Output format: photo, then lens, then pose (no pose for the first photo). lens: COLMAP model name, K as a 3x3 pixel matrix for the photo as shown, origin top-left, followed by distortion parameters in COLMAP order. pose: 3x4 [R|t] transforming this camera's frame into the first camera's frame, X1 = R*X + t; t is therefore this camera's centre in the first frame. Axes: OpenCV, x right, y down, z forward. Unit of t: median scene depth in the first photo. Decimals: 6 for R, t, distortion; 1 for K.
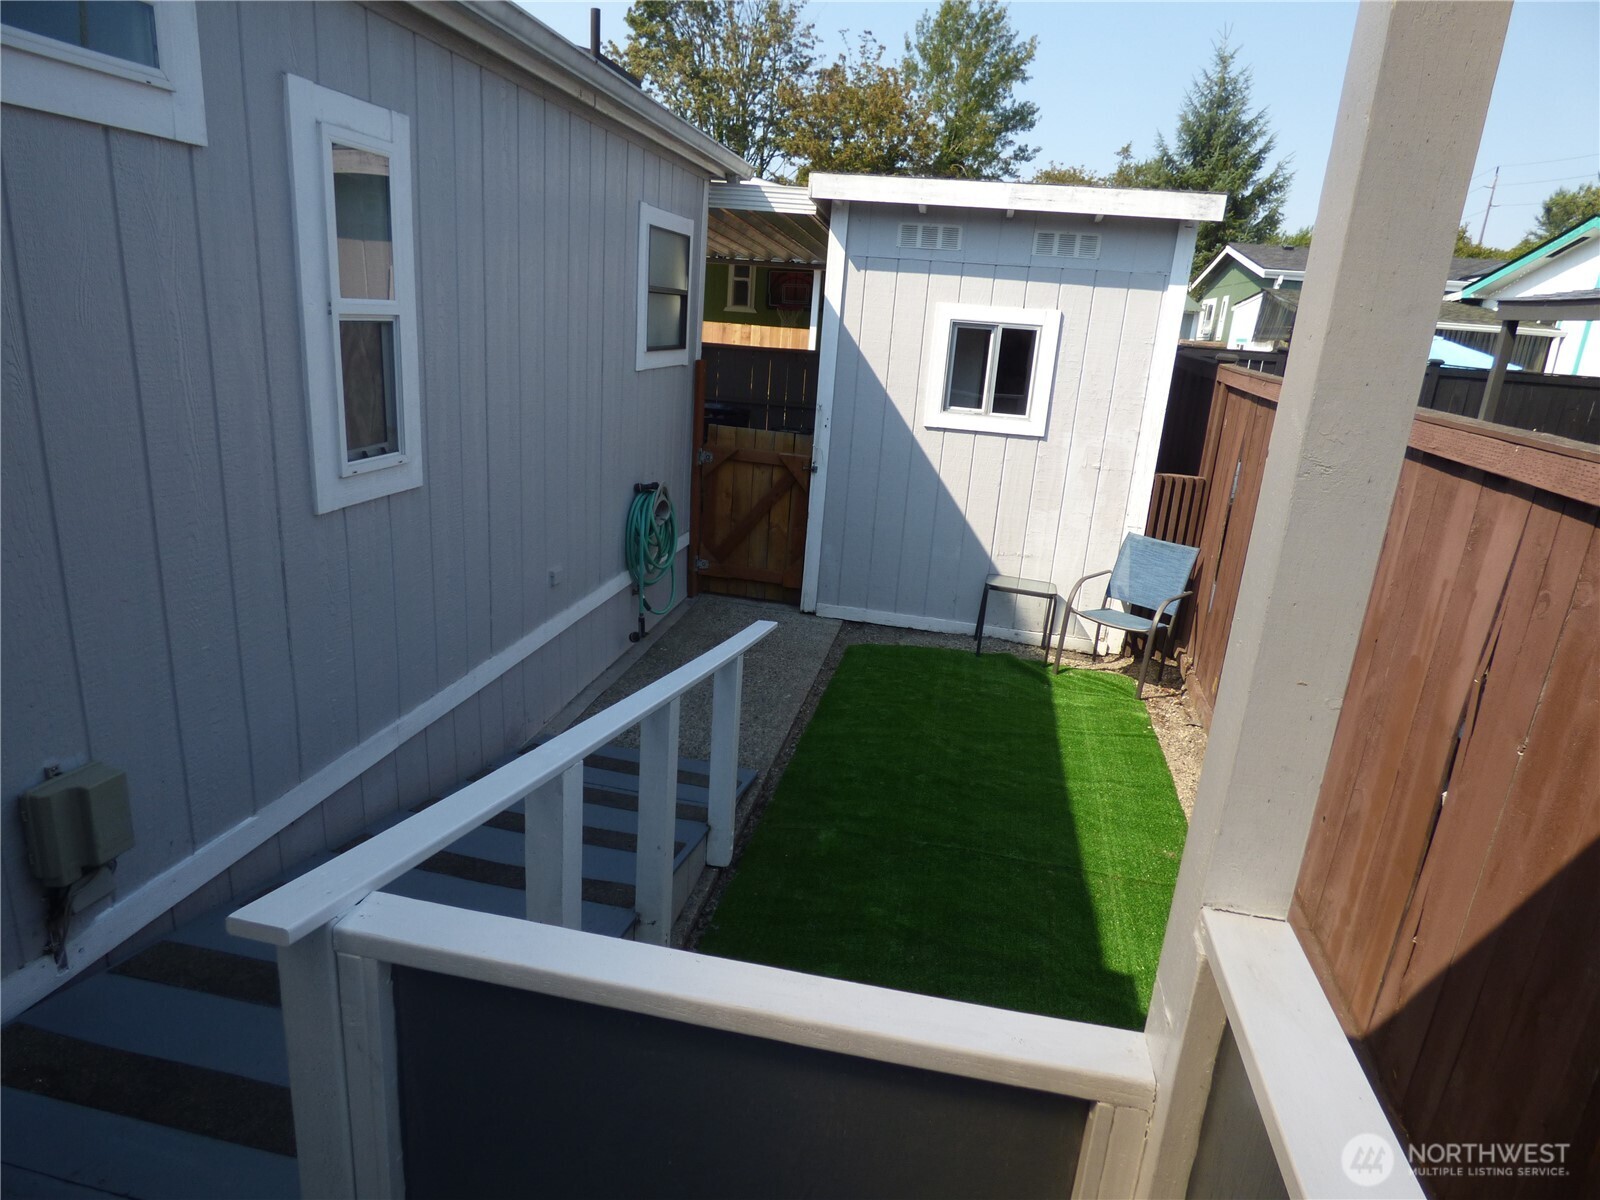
lens RADIAL K [[953.4, 0, 800.0], [0, 953.4, 600.0], [0, 0, 1]] dist [-0.016740, 0.004354]
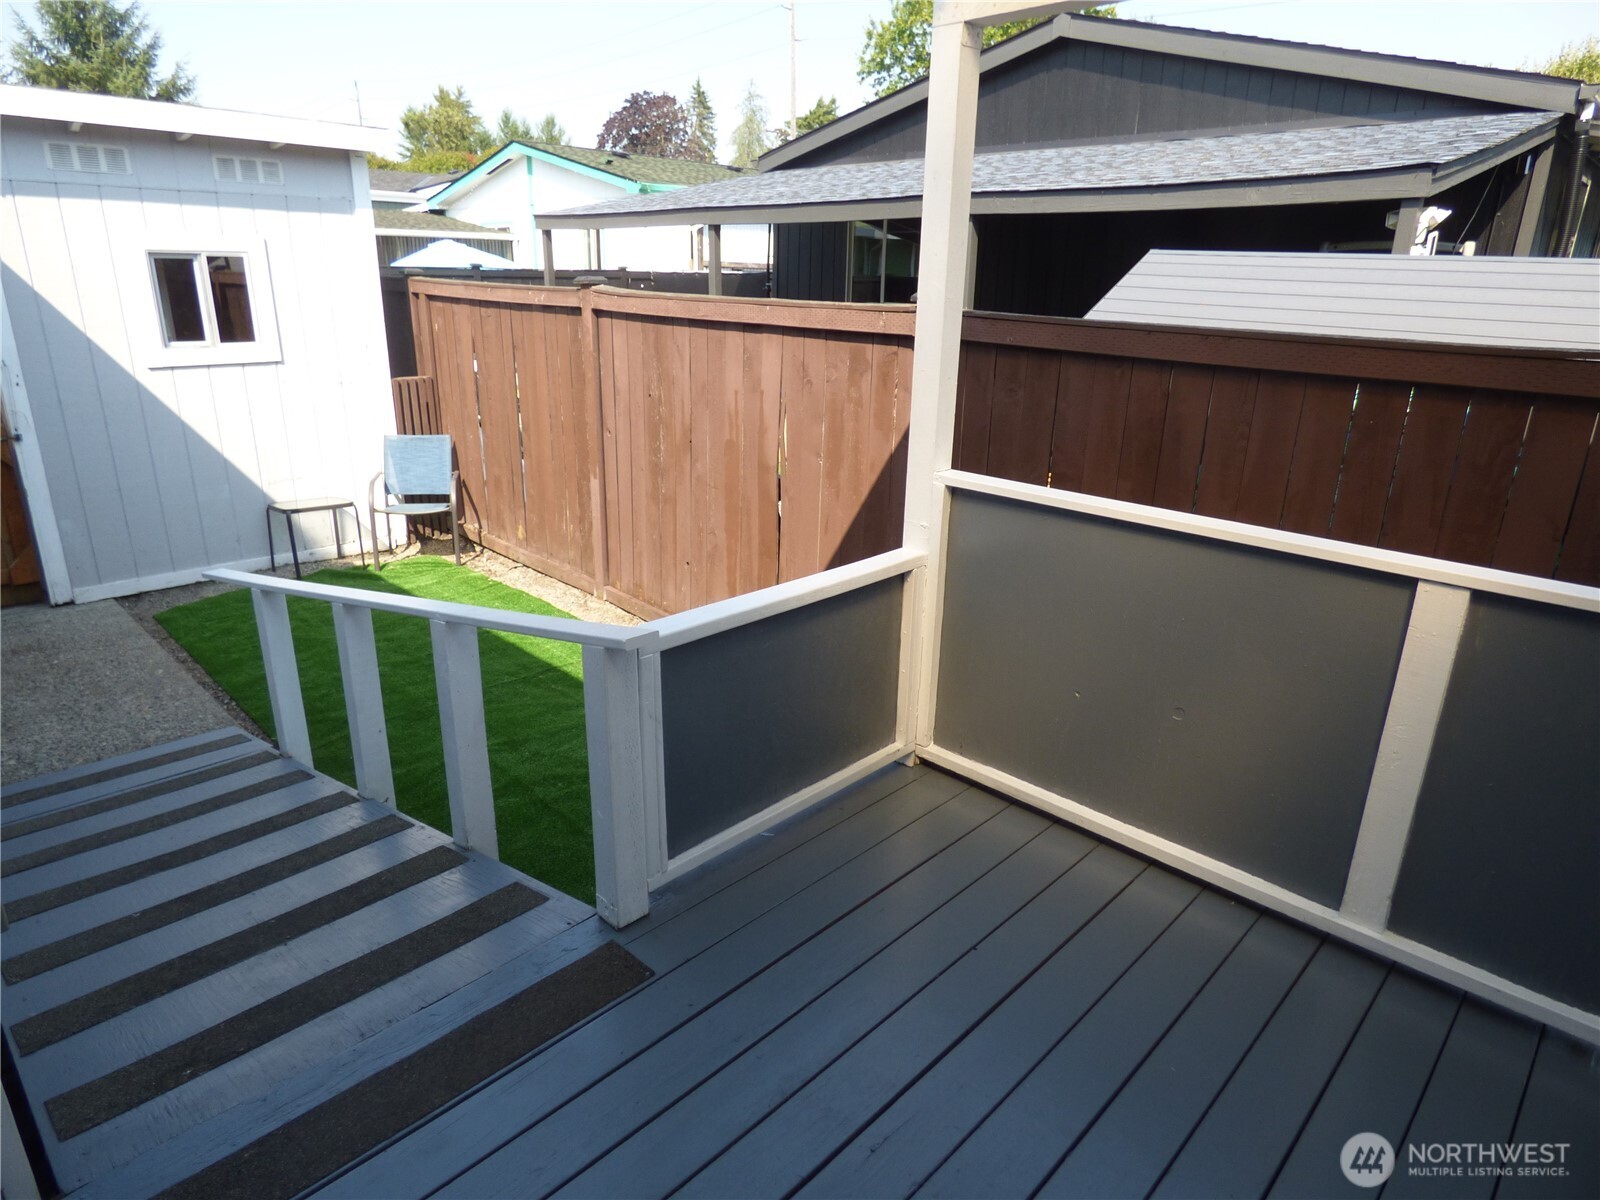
lens RADIAL K [[953.4, 0, 800.0], [0, 953.4, 600.0], [0, 0, 1]] dist [-0.016740, 0.004354]
pose [[0.539973, -0.325963, 0.776001, -0.325438], [0.258486, 0.941632, 0.215673, -0.002416], [-0.801008, 0.084128, 0.592713, -0.043346]]
